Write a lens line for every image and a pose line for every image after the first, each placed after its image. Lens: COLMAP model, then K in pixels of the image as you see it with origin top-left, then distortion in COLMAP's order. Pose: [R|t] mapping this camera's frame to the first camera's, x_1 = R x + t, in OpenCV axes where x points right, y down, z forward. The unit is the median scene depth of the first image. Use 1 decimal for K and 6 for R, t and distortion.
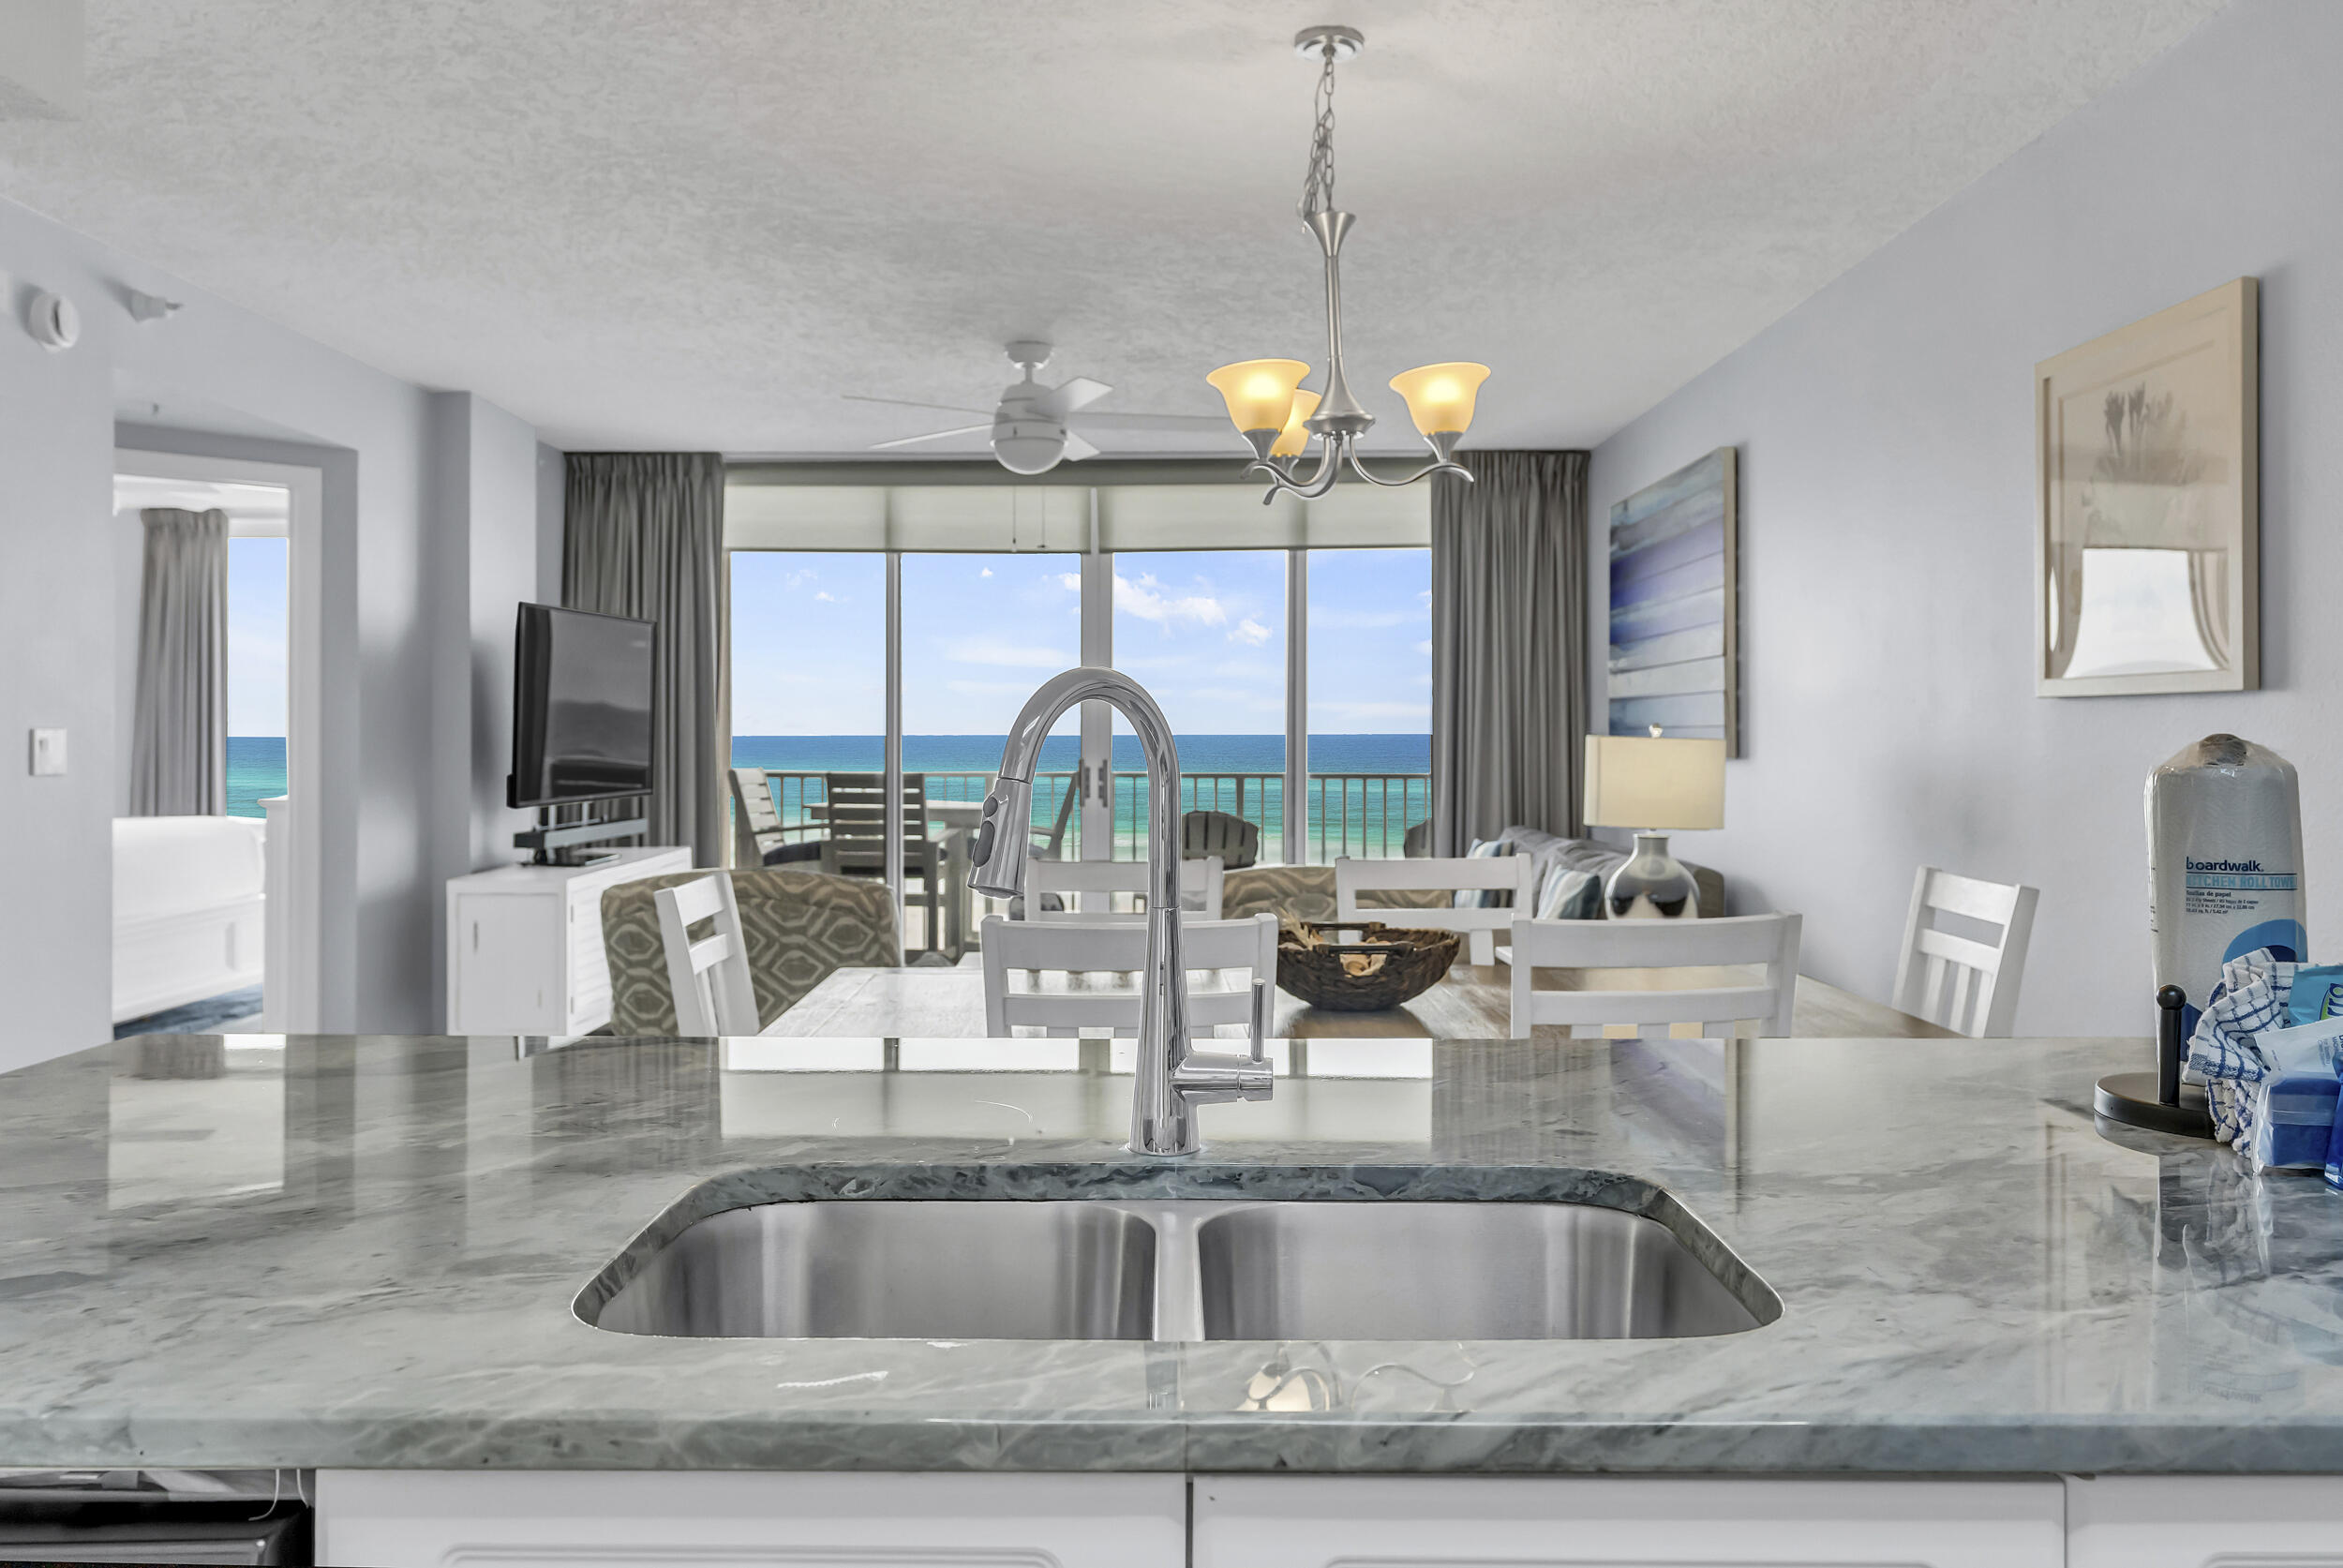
lens RADIAL K [[1725.9, 0, 1162.1], [0, 1725.9, 729.1], [0, 0, 1]] dist [0.003427, -0.000334]
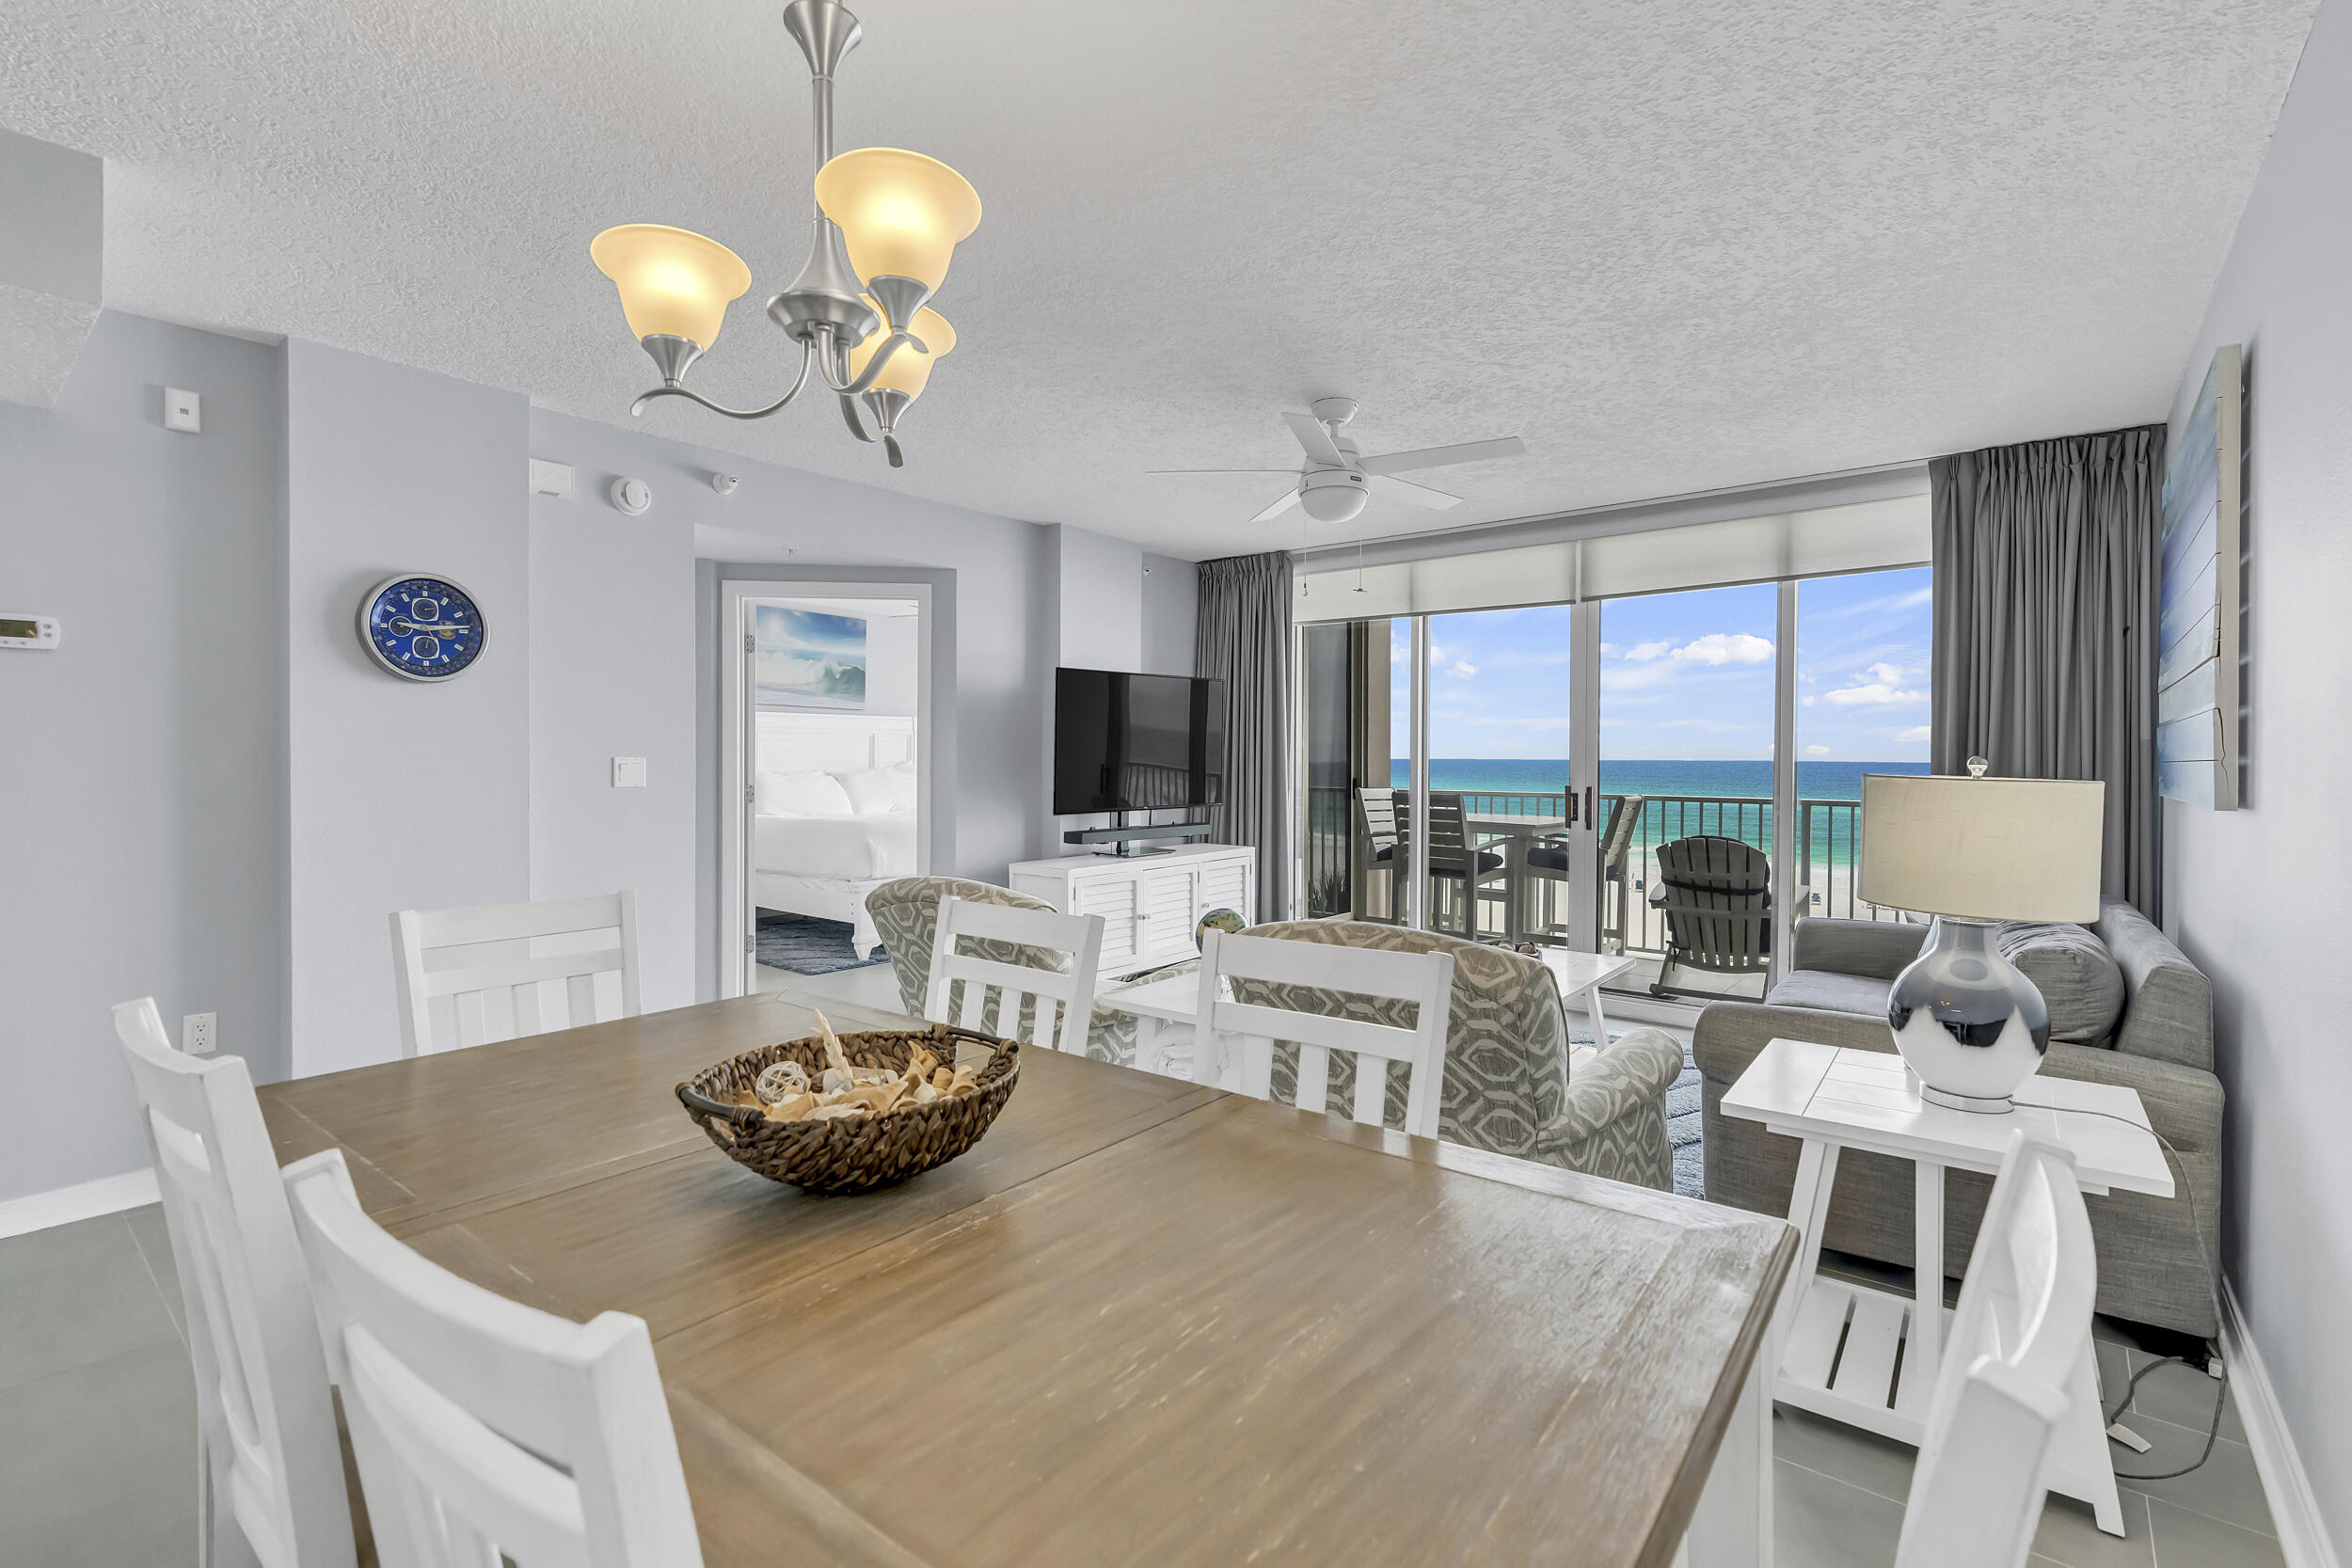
lens RADIAL K [[1066.2, 0, 1187.0], [0, 1066.2, 765.6], [0, 0, 1]] dist [-0.011970, 0.004770]
pose [[0.783754, 0.008639, -0.621011, 0.265871], [-0.002505, 0.999939, 0.010749, -0.003172], [0.621066, -0.006869, 0.783728, 0.419697]]
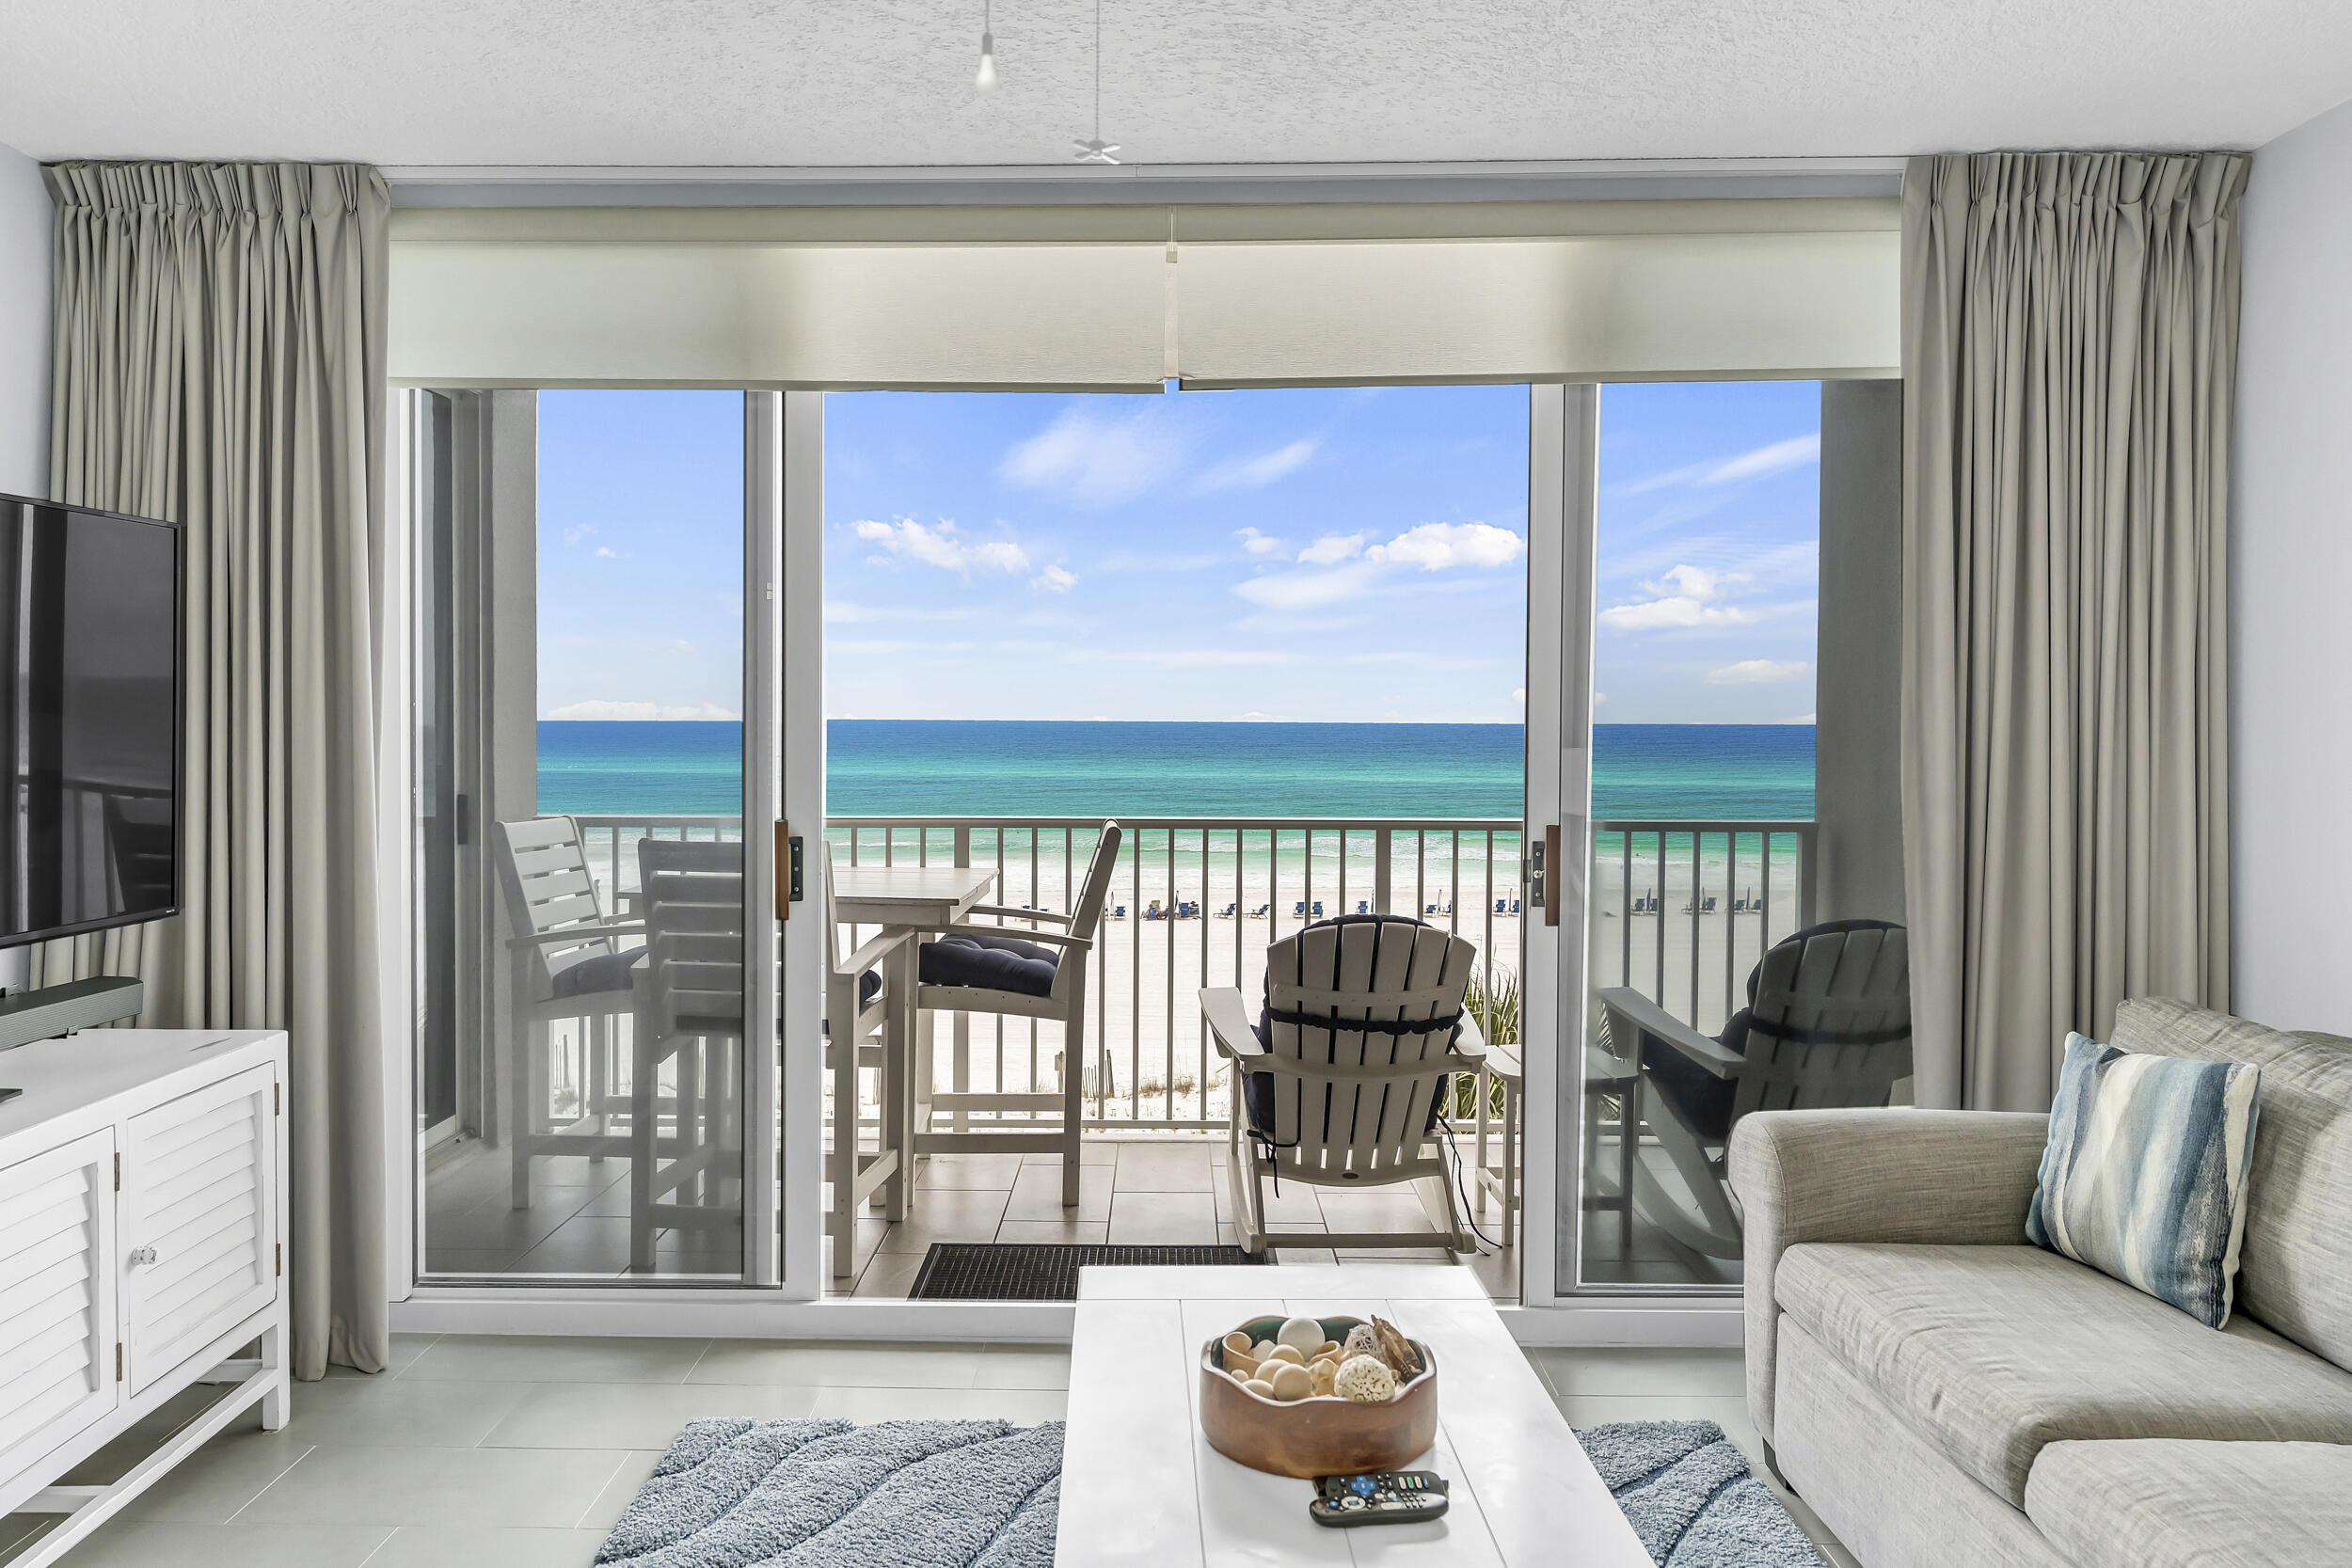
lens RADIAL K [[1647.0, 0, 1165.6], [0, 1647.0, 747.4], [0, 0, 1]] dist [-0.021164, 0.010351]
pose [[0.999961, 0.004915, -0.007381, -0.049578], [-0.004789, 0.999843, 0.017089, -0.014188], [0.007464, -0.017053, 0.999827, 0.759658]]
